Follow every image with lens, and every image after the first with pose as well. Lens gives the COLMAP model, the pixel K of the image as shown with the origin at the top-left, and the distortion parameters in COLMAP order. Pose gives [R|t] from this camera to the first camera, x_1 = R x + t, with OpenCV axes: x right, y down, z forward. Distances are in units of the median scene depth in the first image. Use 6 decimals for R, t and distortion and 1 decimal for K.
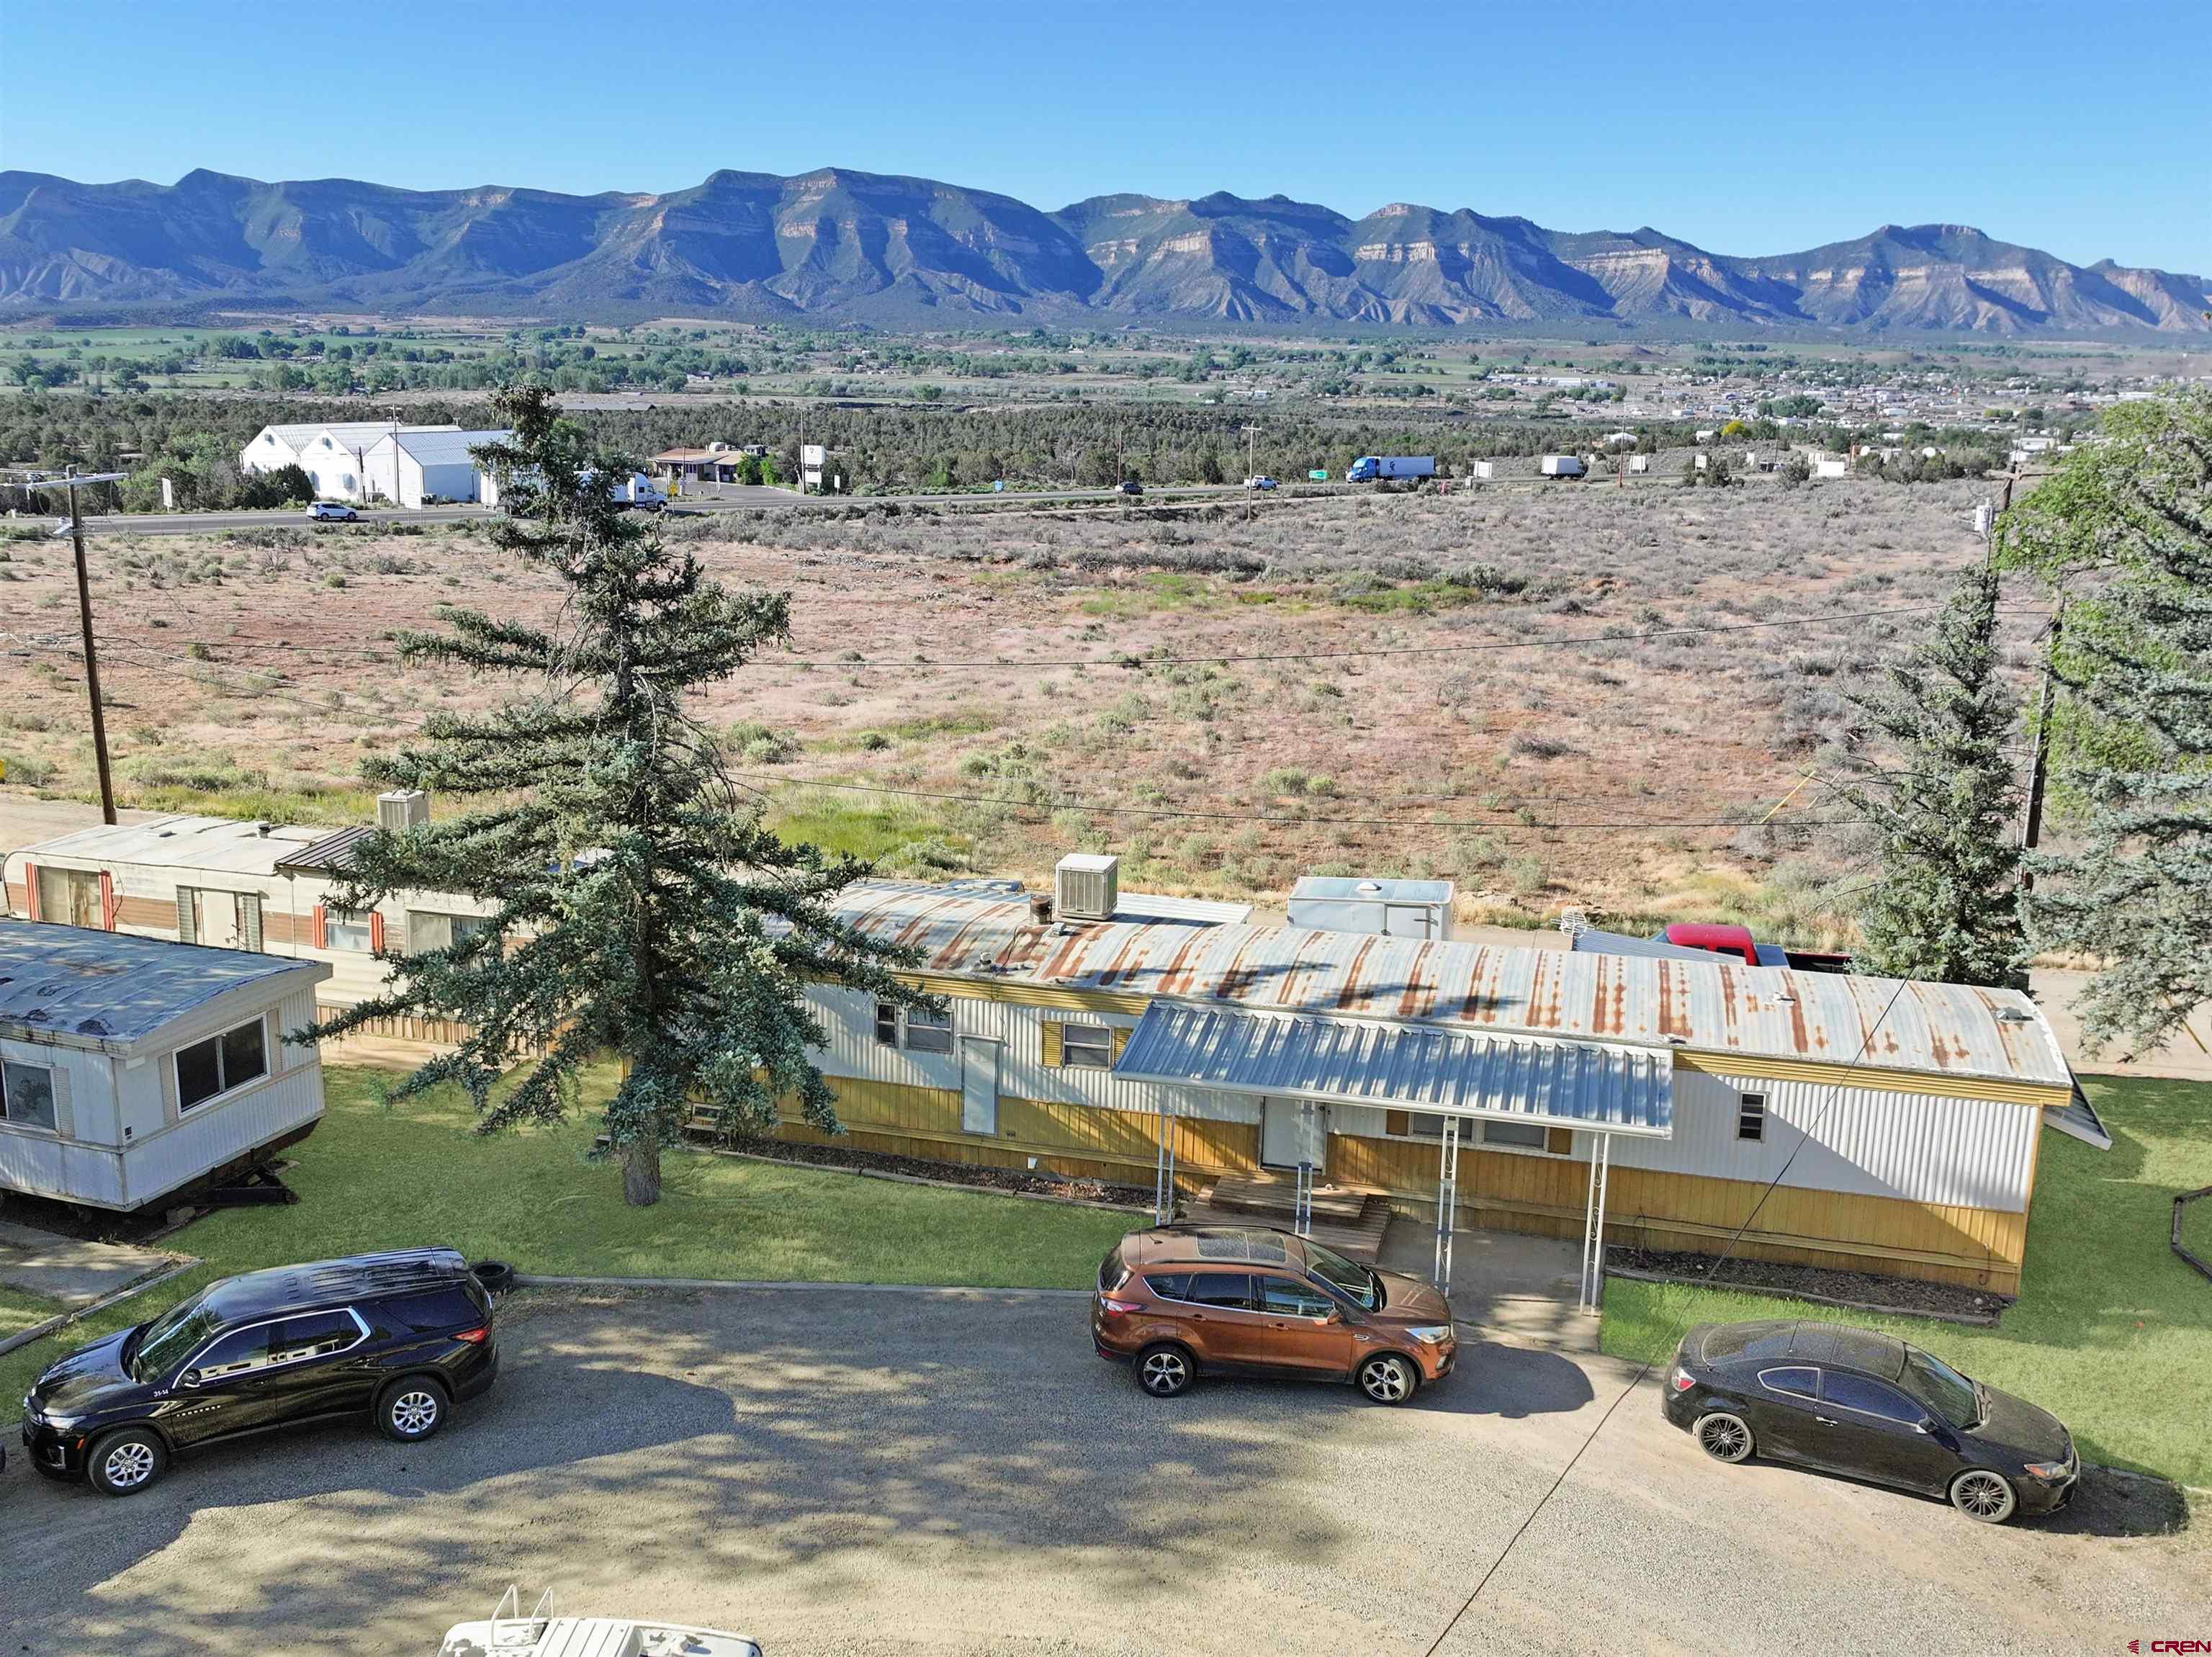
lens RADIAL K [[2071.7, 0, 1072.9], [0, 2071.7, 831.2], [0, 0, 1]] dist [0.015374, -0.021277]
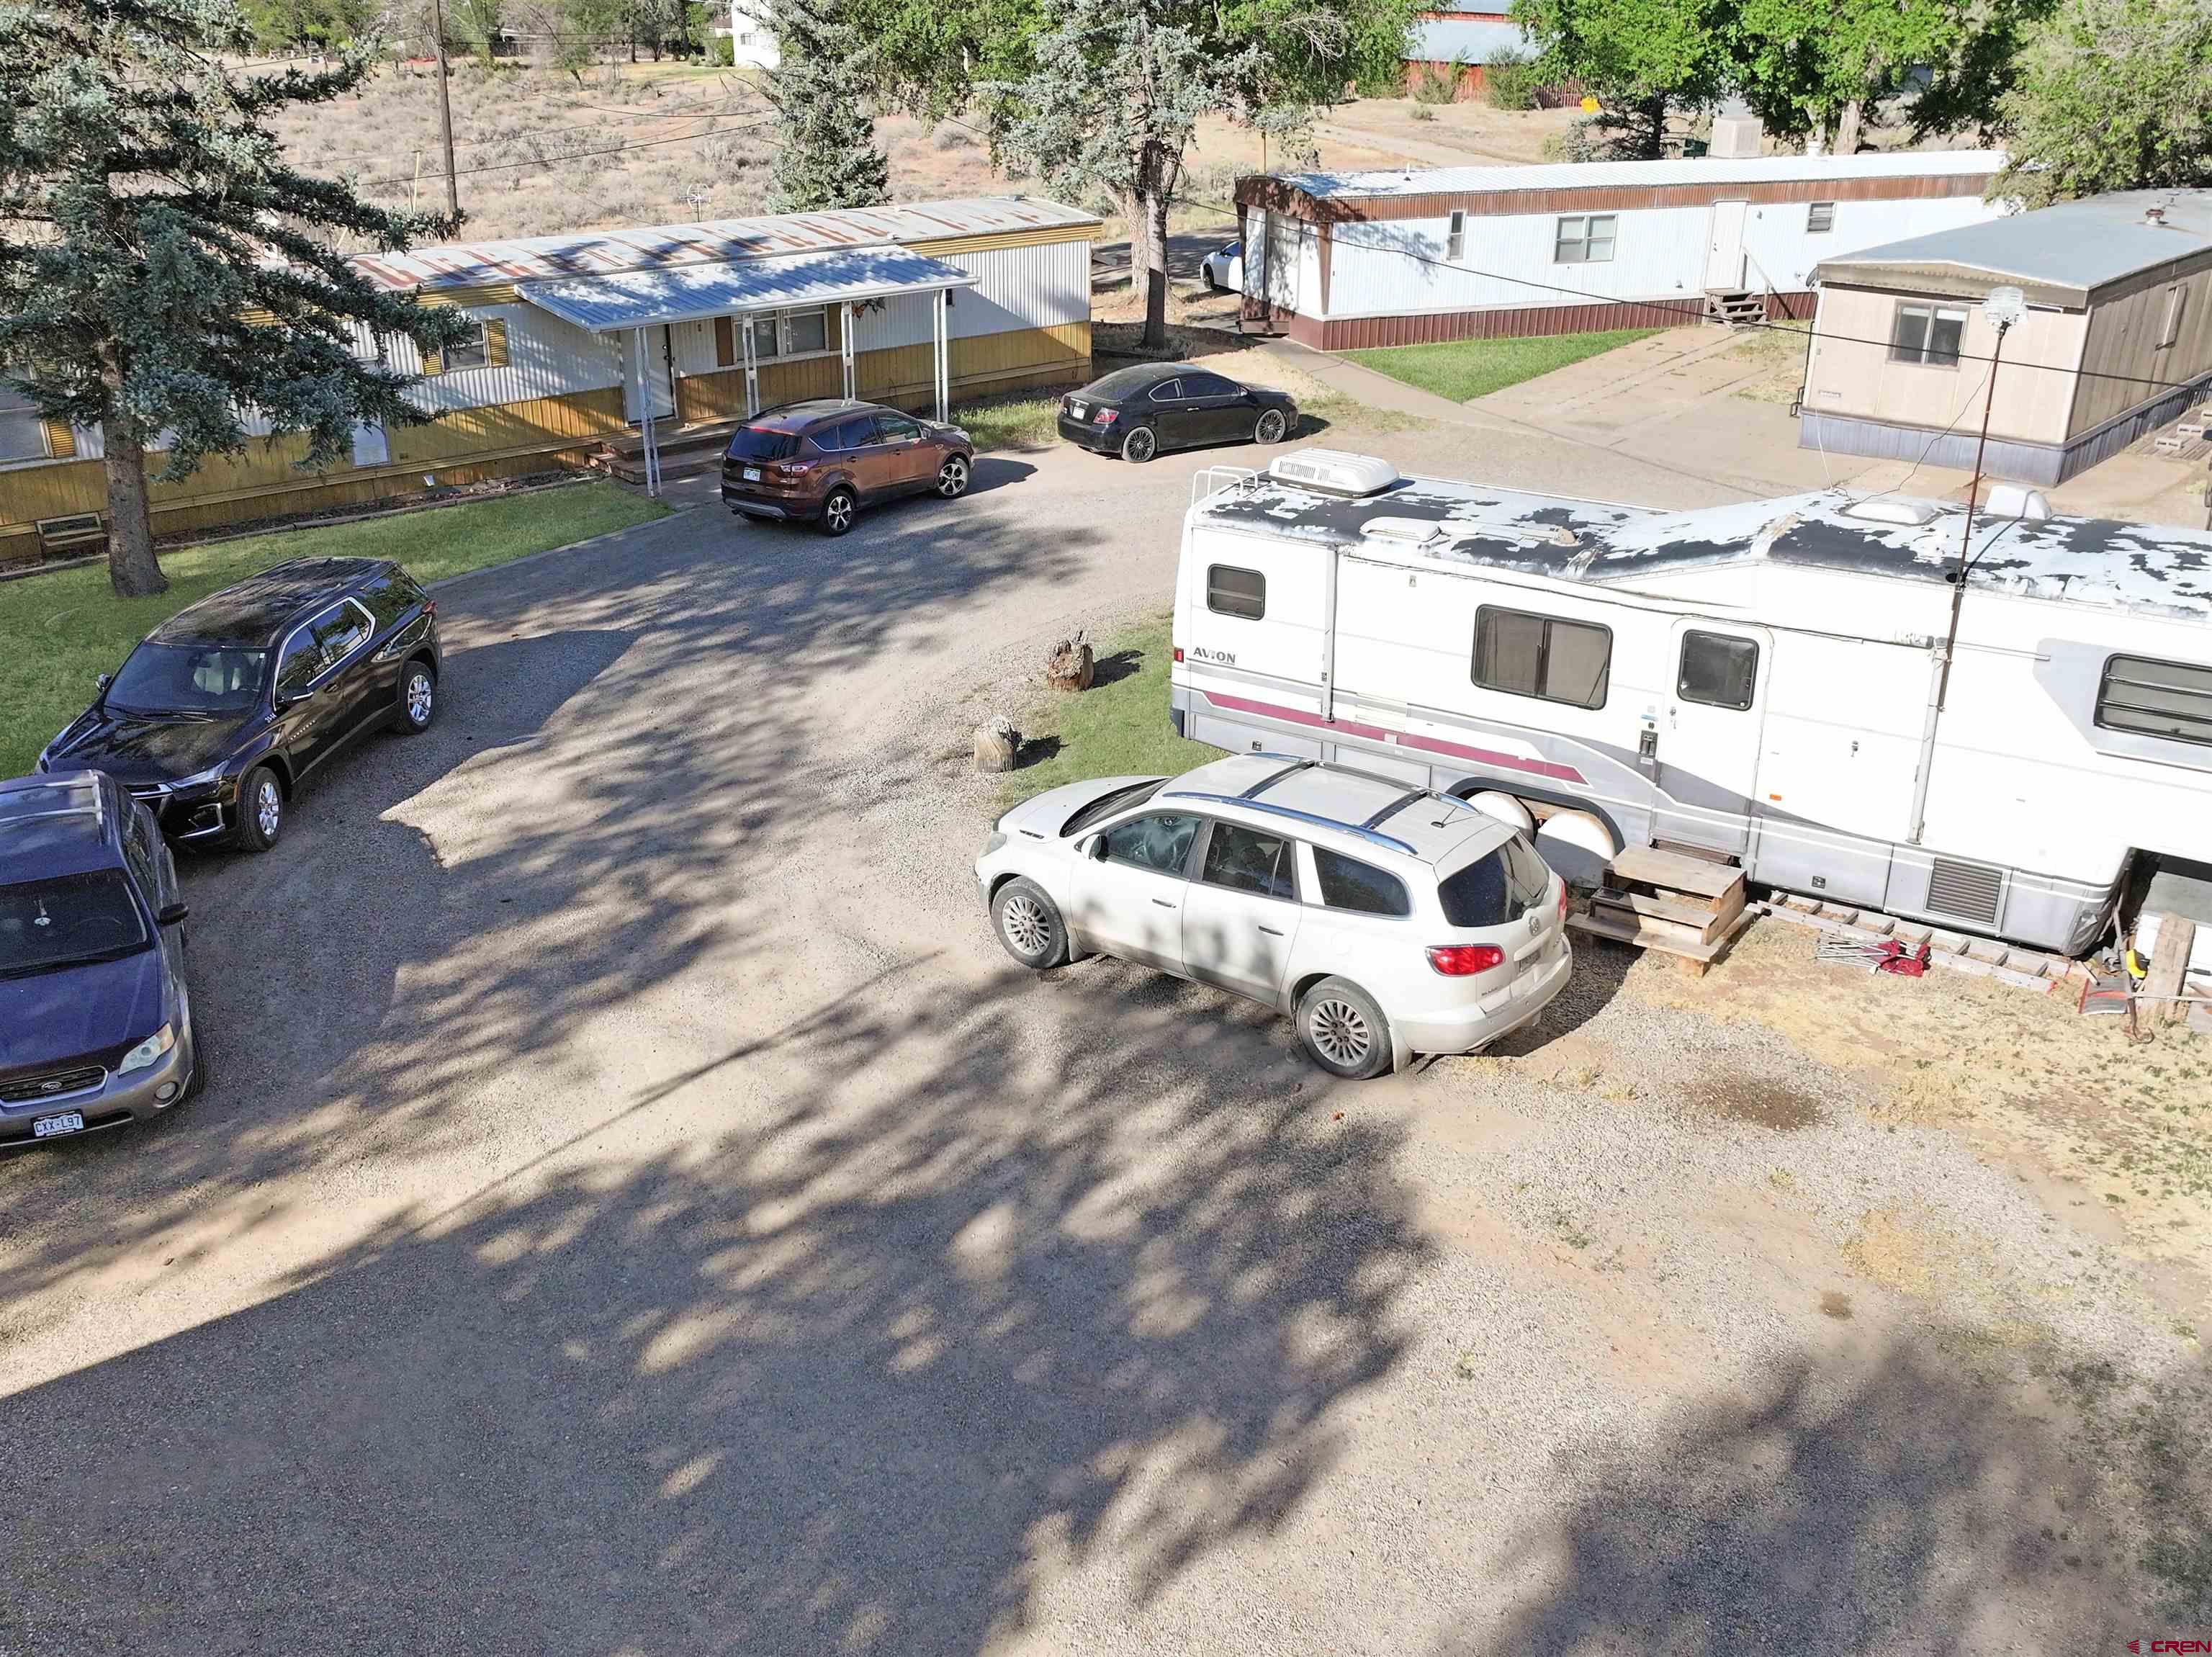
lens RADIAL K [[2071.7, 0, 1072.9], [0, 2071.7, 831.2], [0, 0, 1]] dist [0.015374, -0.021277]
pose [[0.503443, -0.330152, 0.798464, -0.891482], [0.197949, 0.943611, 0.265359, 0.145124], [-0.841048, 0.024462, 0.540408, 0.255184]]
